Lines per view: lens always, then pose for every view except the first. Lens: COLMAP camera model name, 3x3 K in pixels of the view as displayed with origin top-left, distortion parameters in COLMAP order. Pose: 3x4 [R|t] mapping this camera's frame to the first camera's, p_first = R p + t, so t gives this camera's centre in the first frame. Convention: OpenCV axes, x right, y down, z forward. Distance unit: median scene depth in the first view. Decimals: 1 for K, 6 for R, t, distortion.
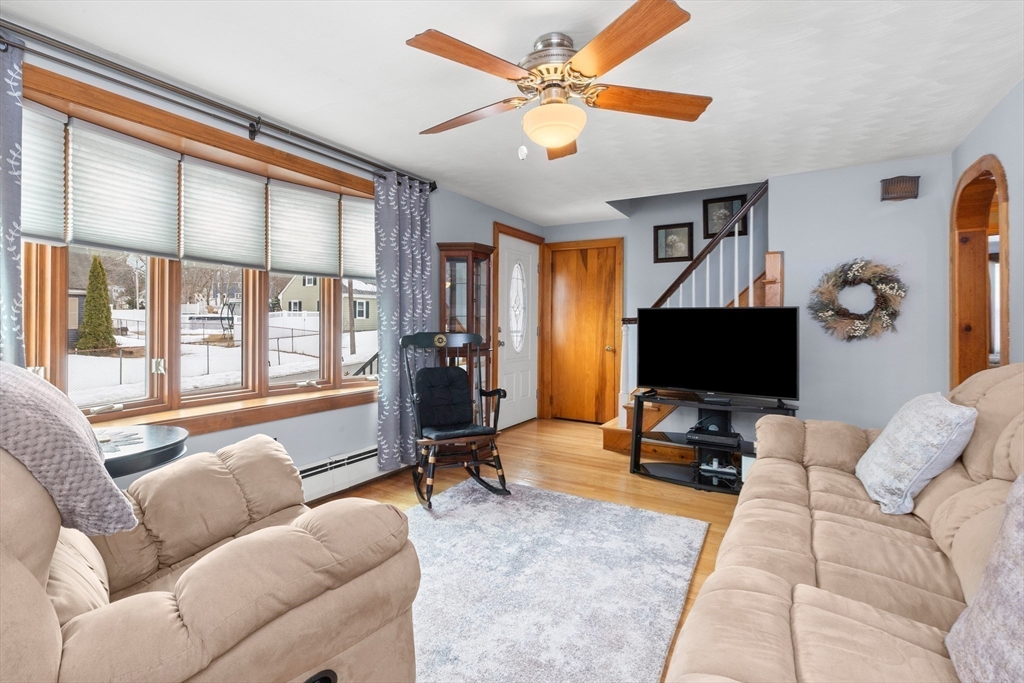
lens RADIAL K [[479.0, 0, 510.4], [0, 479.0, 320.2], [0, 0, 1]] dist [0.000346, 0.000157]
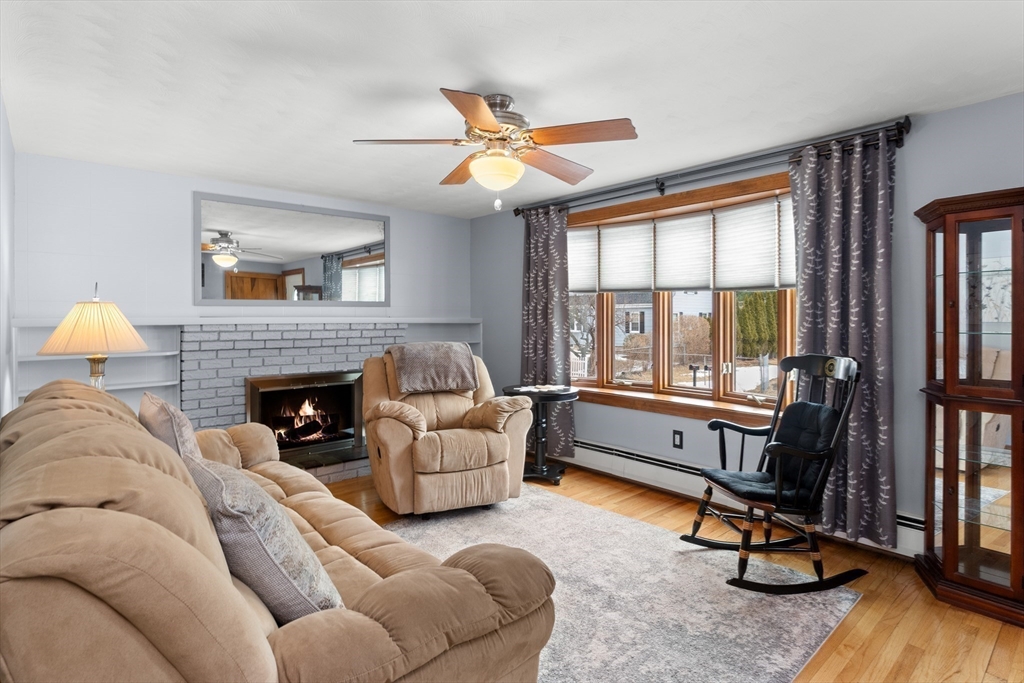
lens RADIAL K [[528.0, 0, 510.9], [0, 528.0, 321.9], [0, 0, 1]] dist [0.025466, -0.000345]
pose [[-0.300992, 0.000082, -0.953627, 0.977007], [0.004476, 0.999989, -0.001327, -0.033177], [0.953616, -0.004668, -0.300989, 1.057047]]
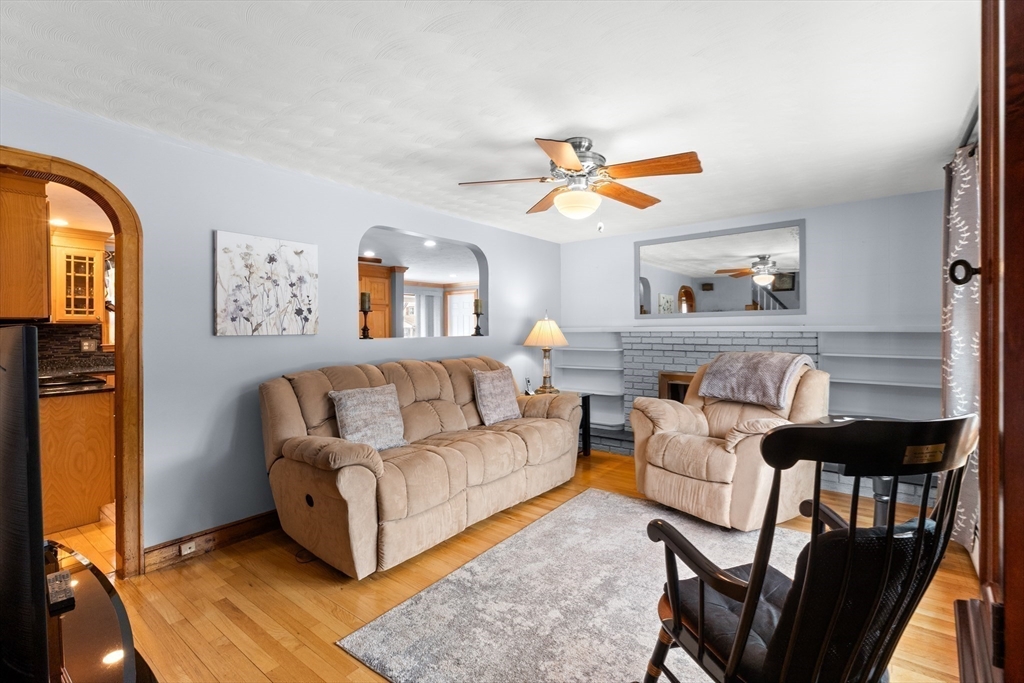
lens RADIAL K [[460.6, 0, 531.8], [0, 460.6, 332.5], [0, 0, 1]] dist [-0.000777, -0.000008]
pose [[-0.994957, -0.003252, 0.100251, 0.068869], [-0.003052, 0.999993, 0.002150, -0.032590], [-0.100257, 0.001833, -0.994960, 1.725248]]
